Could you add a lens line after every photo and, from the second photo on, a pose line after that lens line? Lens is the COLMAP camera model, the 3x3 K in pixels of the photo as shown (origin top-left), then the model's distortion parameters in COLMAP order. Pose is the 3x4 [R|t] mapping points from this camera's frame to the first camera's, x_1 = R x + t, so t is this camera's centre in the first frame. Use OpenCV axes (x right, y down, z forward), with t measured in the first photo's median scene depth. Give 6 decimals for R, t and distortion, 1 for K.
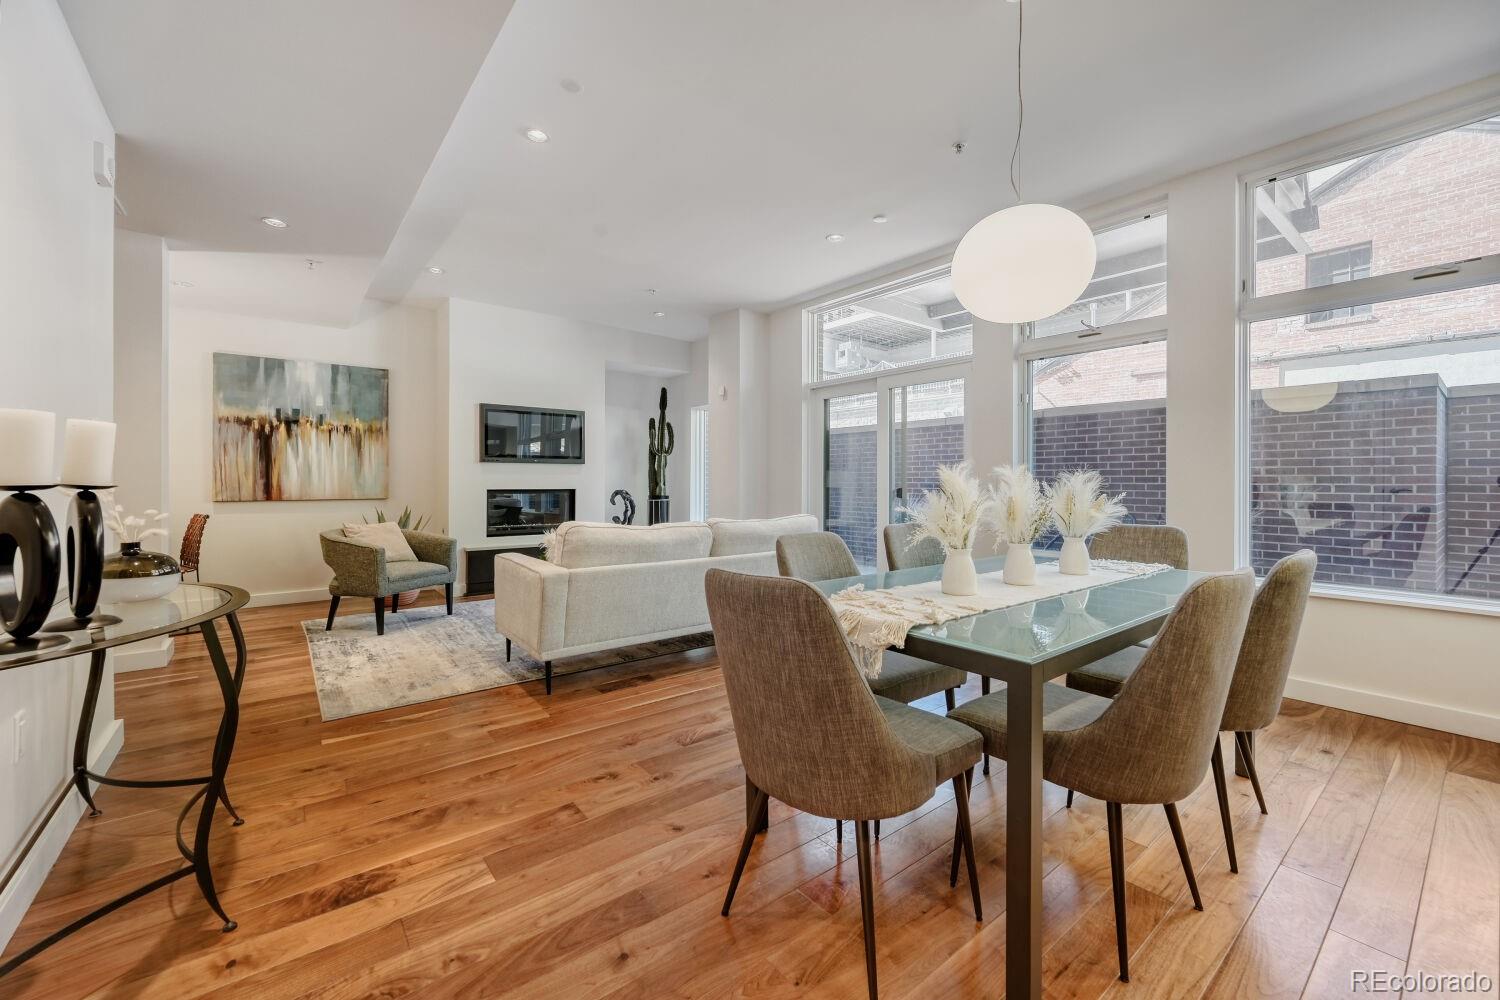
lens RADIAL K [[595.4, 0, 766.7], [0, 595.4, 478.9], [0, 0, 1]] dist [-0.002485, 0.001024]
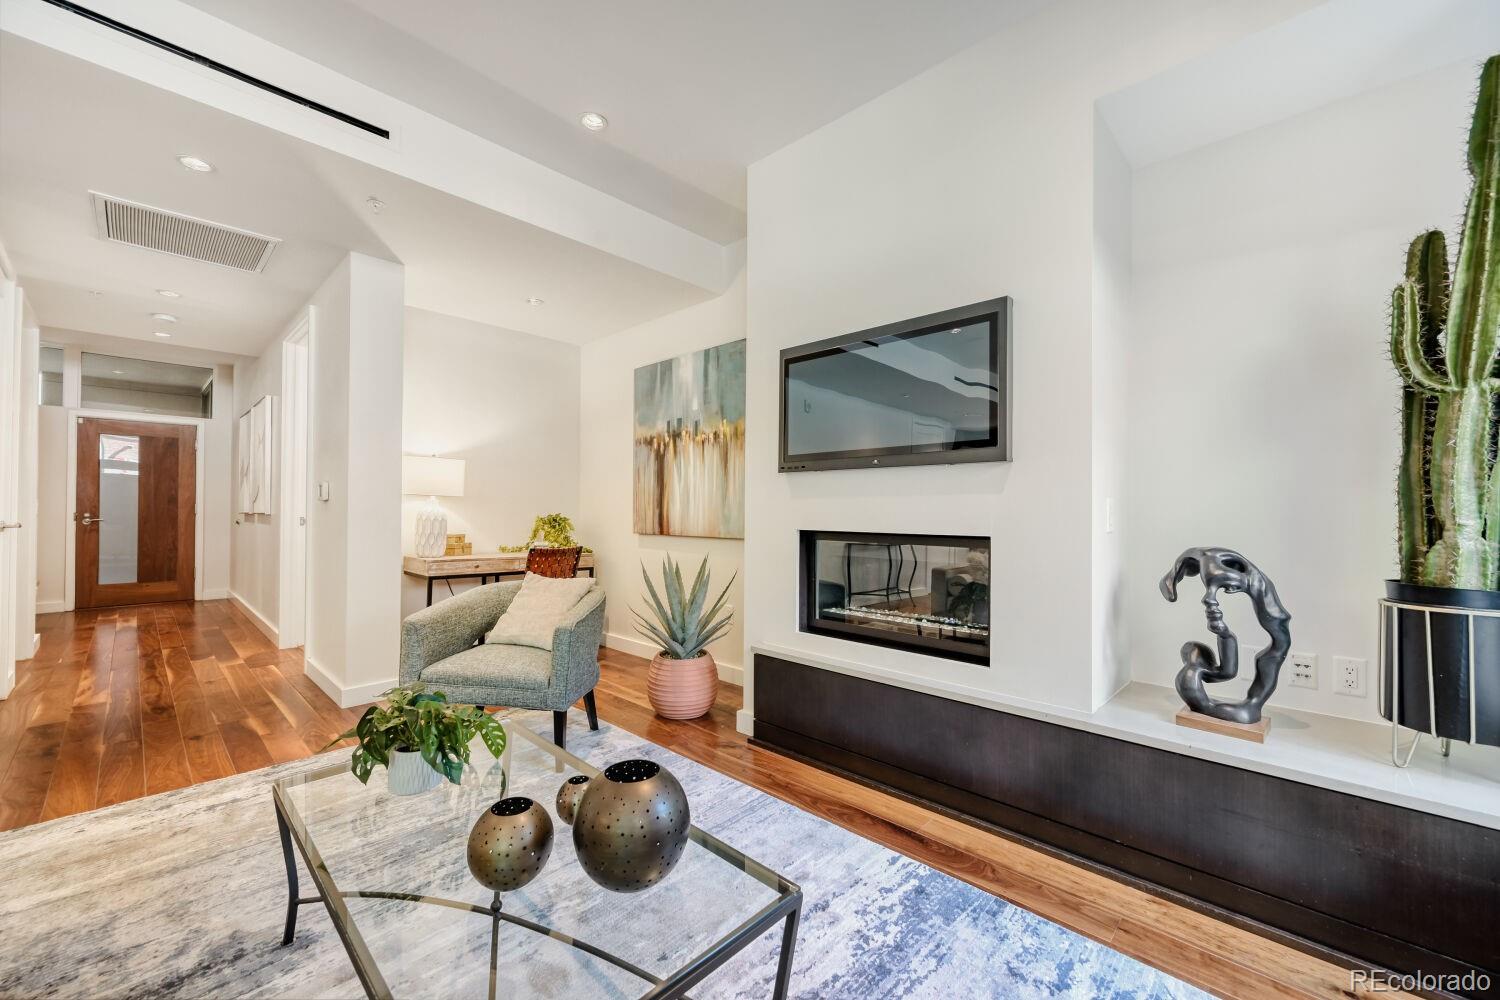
lens RADIAL K [[595.4, 0, 746.6], [0, 595.4, 495.8], [0, 0, 1]] dist [-0.002485, 0.001024]
pose [[0.105234, -0.024428, -0.994147, -0.011160], [-0.004637, 0.999675, -0.025054, 0.002637], [0.994437, 0.007247, 0.105087, 1.004406]]
